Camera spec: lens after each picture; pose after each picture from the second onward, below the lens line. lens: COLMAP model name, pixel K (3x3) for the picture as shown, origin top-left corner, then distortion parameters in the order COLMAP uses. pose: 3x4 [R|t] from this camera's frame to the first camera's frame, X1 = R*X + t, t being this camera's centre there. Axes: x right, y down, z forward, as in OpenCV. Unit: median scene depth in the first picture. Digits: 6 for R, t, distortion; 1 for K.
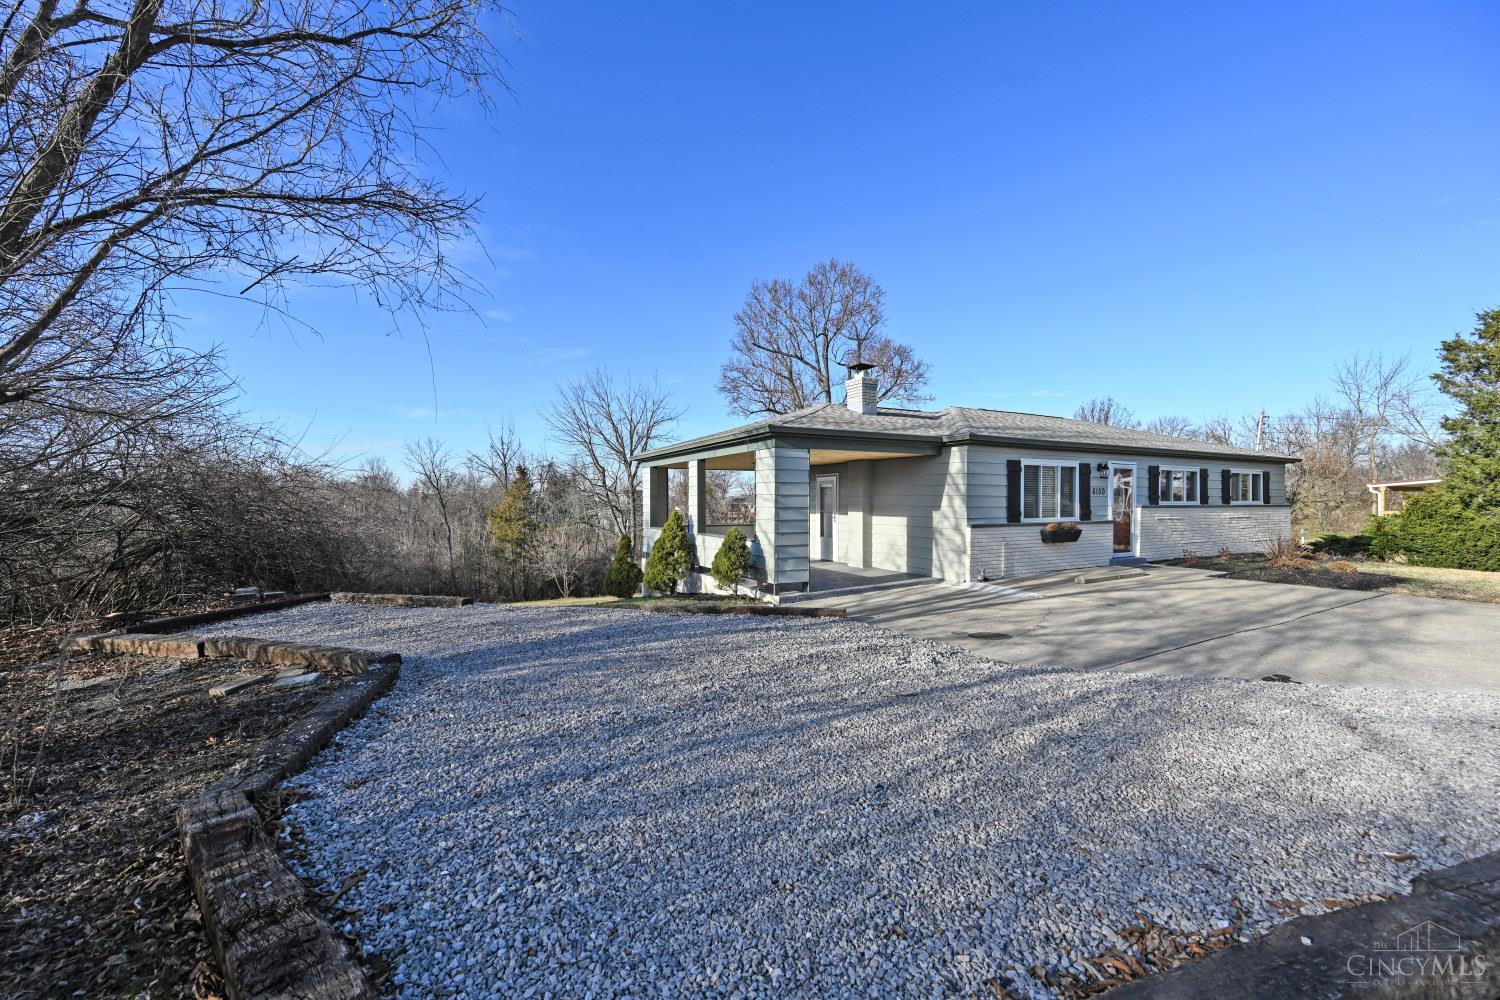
lens RADIAL K [[591.6, 0, 750.0], [0, 591.6, 500.0], [0, 0, 1]] dist [0.000515, 0.000012]
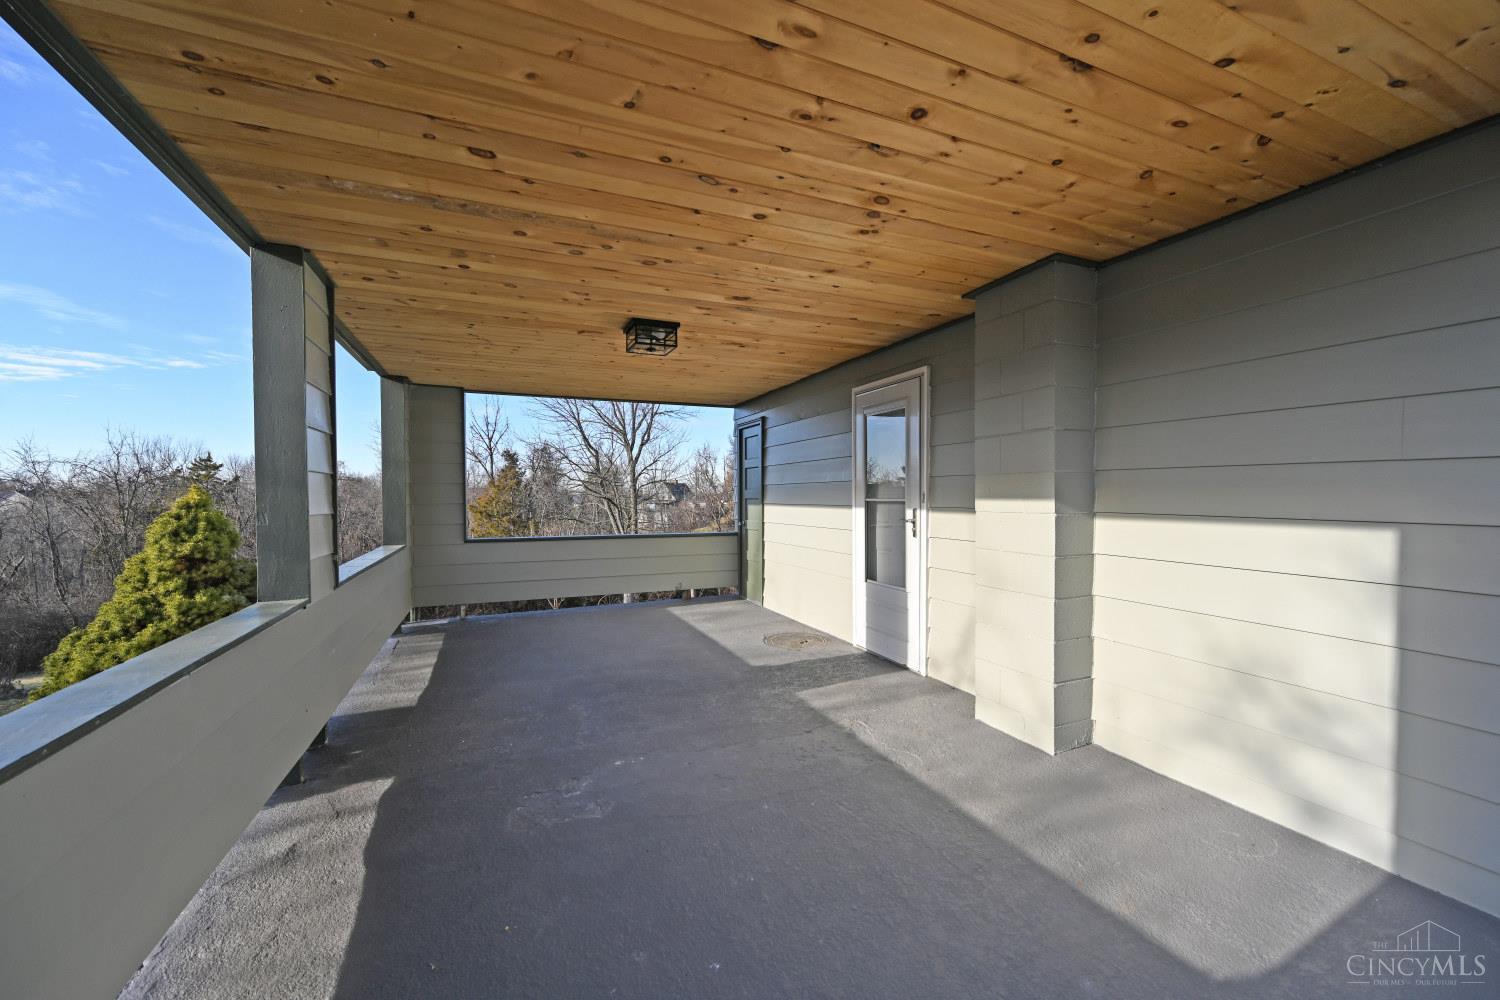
lens RADIAL K [[591.6, 0, 750.0], [0, 591.6, 500.0], [0, 0, 1]] dist [0.000515, 0.000012]
pose [[0.996239, -0.005695, -0.086456, 0.094331], [0.006739, 0.999908, 0.011789, 0.016213], [0.086381, -0.012327, 0.996186, 0.760520]]
